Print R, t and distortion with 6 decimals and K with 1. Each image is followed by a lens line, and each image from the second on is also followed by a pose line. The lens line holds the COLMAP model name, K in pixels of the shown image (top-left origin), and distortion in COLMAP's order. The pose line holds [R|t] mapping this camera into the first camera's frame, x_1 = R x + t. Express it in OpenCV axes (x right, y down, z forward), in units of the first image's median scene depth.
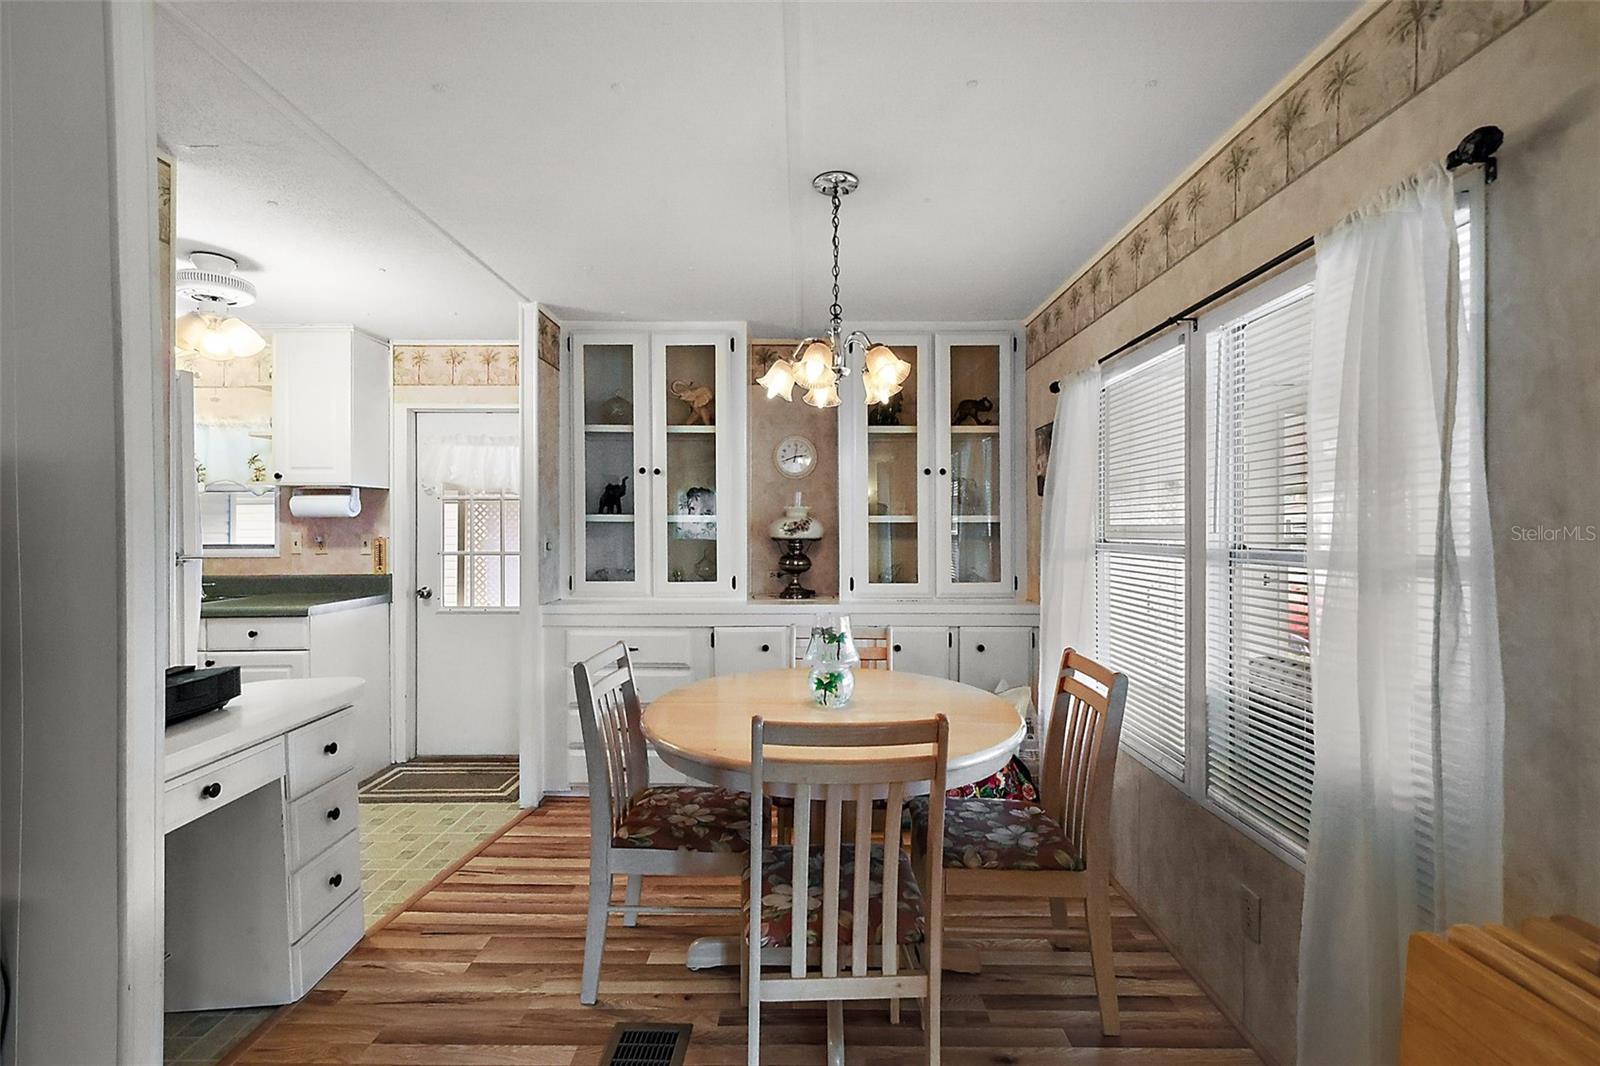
lens RADIAL K [[690.9, 0, 800.0], [0, 690.9, 526.6], [0, 0, 1]] dist [0.001134, -0.001987]
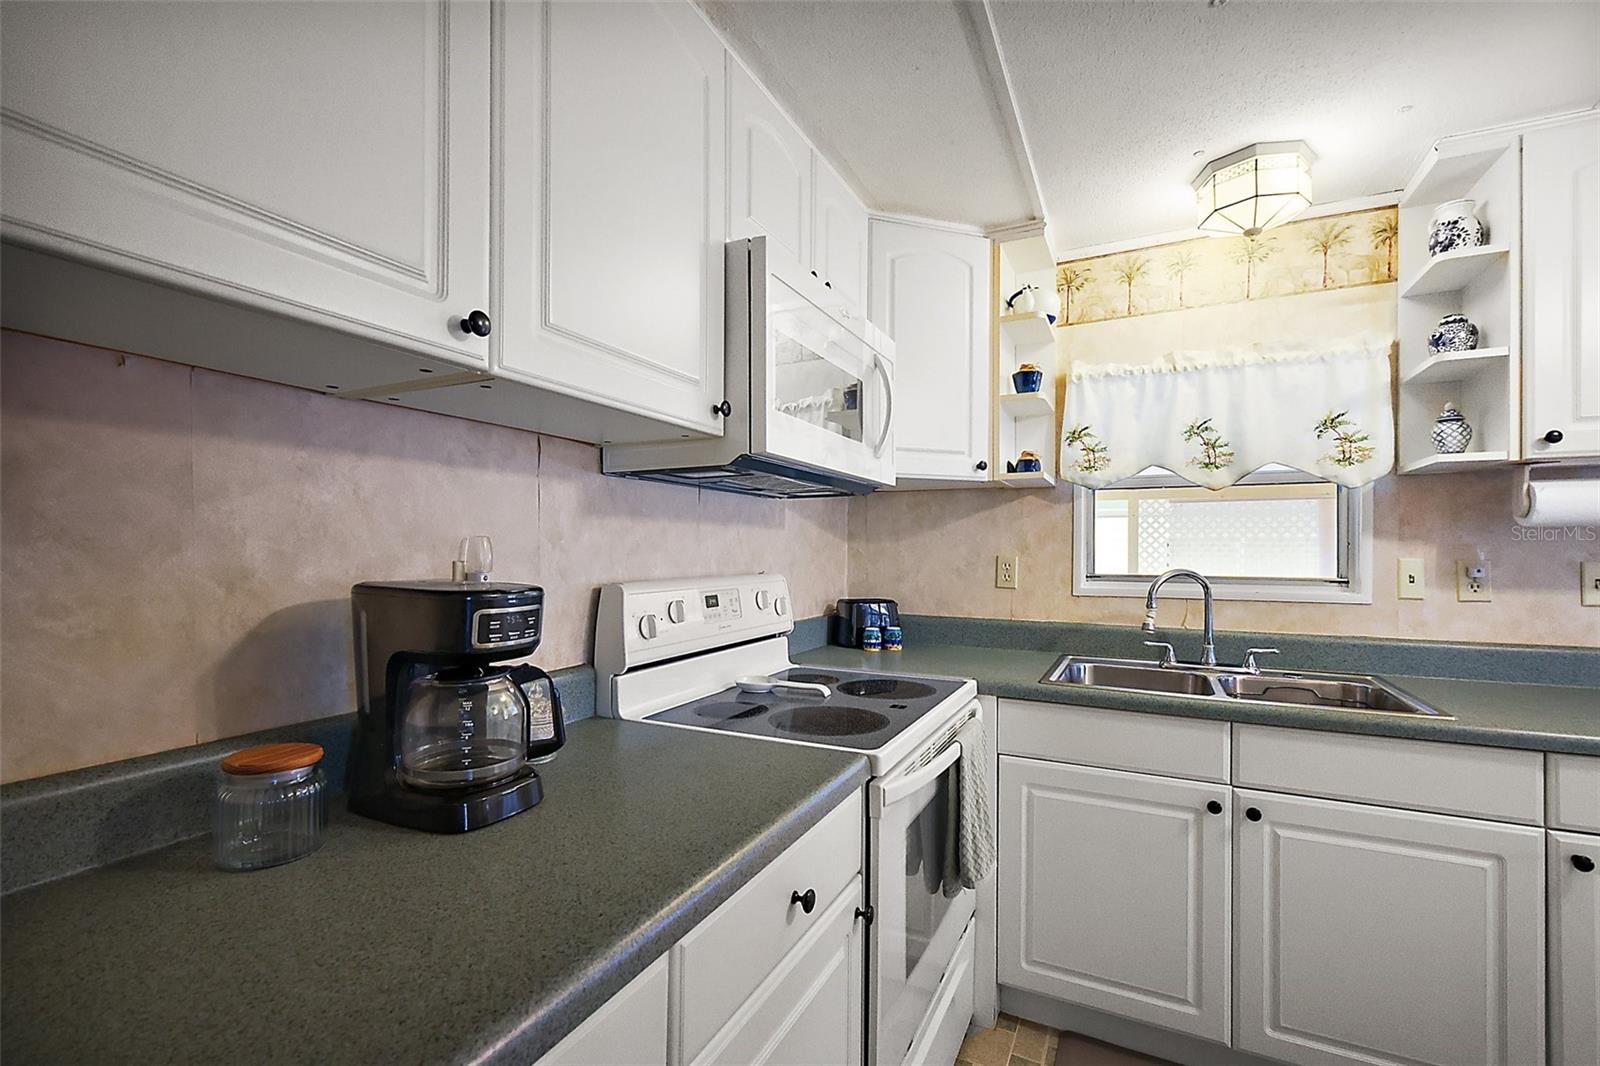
lens RADIAL K [[708.6, 0, 808.2], [0, 708.6, 540.5], [0, 0, 1]] dist [0.000553, -0.000239]
pose [[0.903056, 0.003731, -0.429507, -1.051227], [-0.008930, 0.999909, -0.010088, 0.005569], [0.429431, 0.012945, 0.903007, 0.370742]]
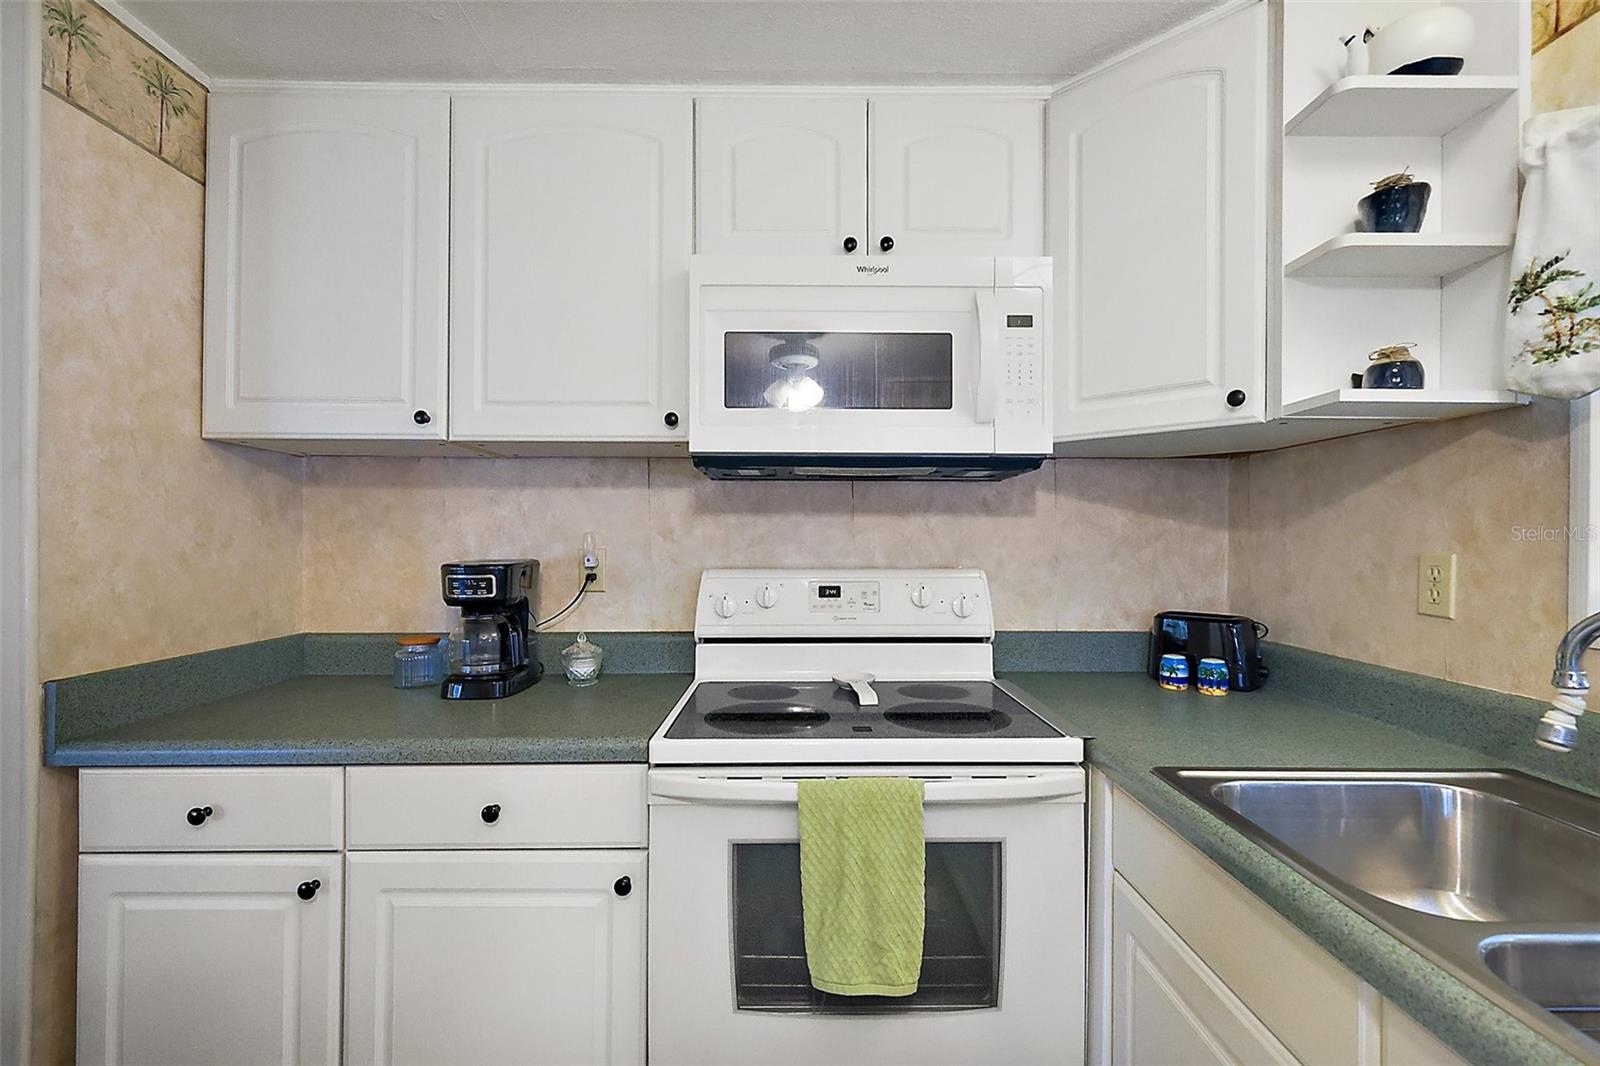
lens RADIAL K [[708.6, 0, 799.0], [0, 708.6, 535.5], [0, 0, 1]] dist [0.000553, -0.000239]
pose [[0.007983, -0.001215, -0.999967, -0.796409], [-0.001516, 0.999998, -0.001227, 0.003930], [0.999967, 0.001526, 0.007981, 0.799971]]
